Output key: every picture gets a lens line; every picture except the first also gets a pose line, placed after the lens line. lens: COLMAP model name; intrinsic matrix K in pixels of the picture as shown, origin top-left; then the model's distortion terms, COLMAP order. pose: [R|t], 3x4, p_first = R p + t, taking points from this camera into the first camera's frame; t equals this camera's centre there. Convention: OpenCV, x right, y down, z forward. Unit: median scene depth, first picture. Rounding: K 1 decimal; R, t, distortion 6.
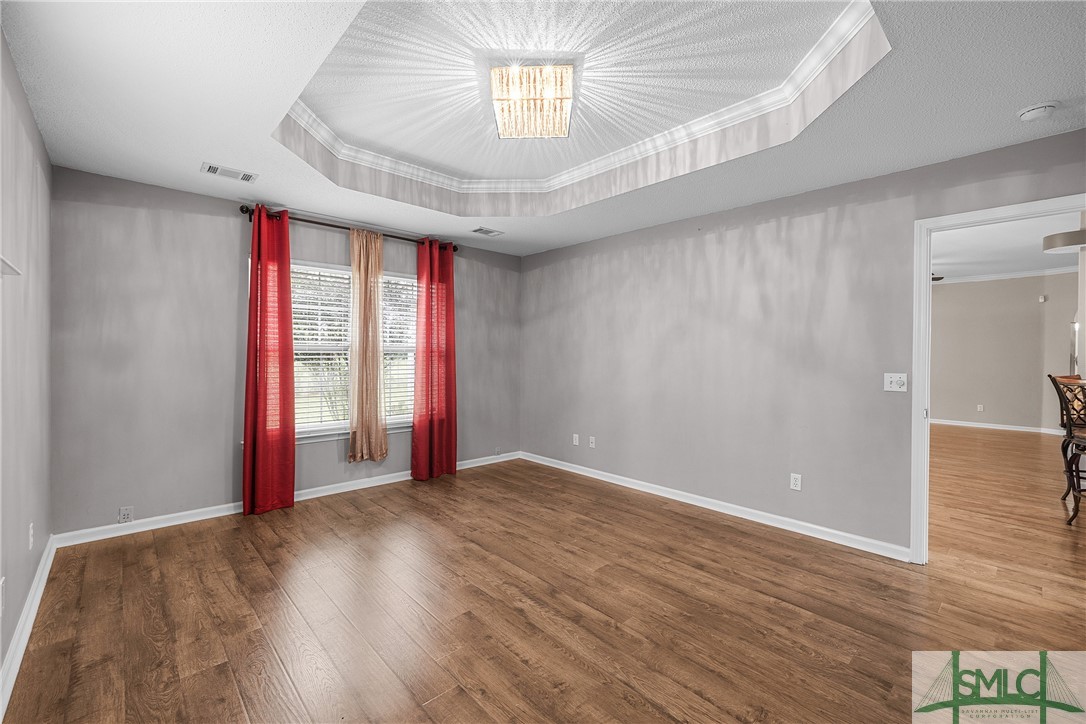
lens RADIAL K [[466.7, 0, 541.0], [0, 466.7, 355.6], [0, 0, 1]] dist [-0.005175, -0.000314]
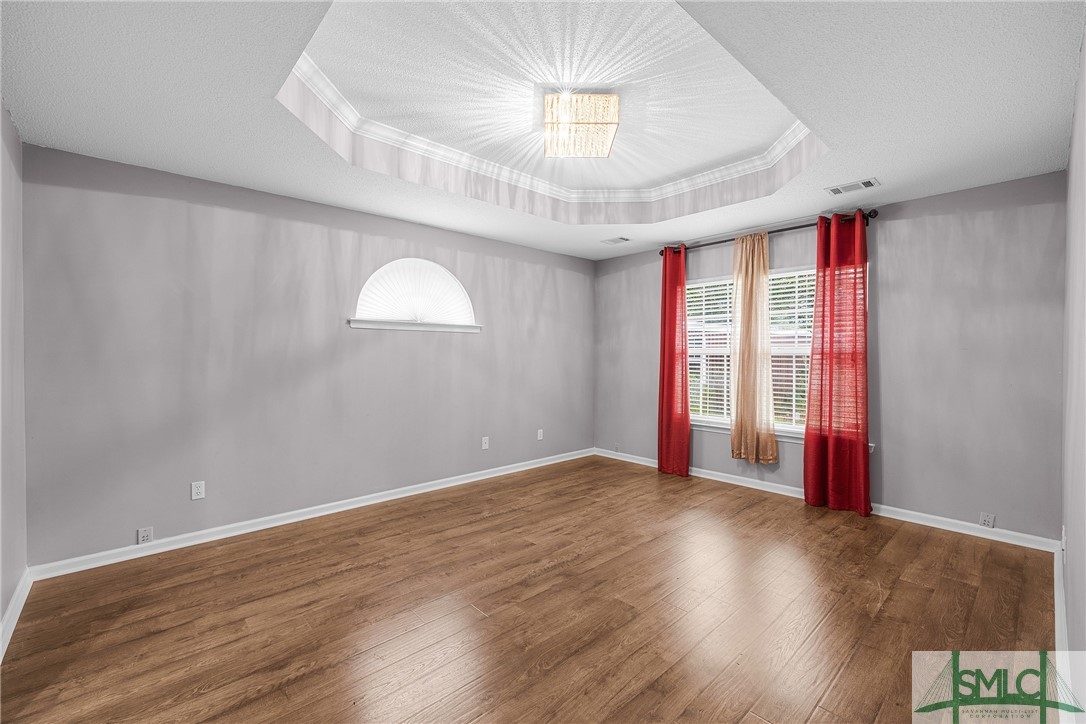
lens RADIAL K [[466.7, 0, 541.0], [0, 466.7, 355.6], [0, 0, 1]] dist [-0.005175, -0.000314]
pose [[-0.027845, -0.004015, -0.999604, 0.741902], [-0.005844, 0.999975, -0.003854, 0.002541], [0.999595, 0.005735, -0.027867, 0.646842]]
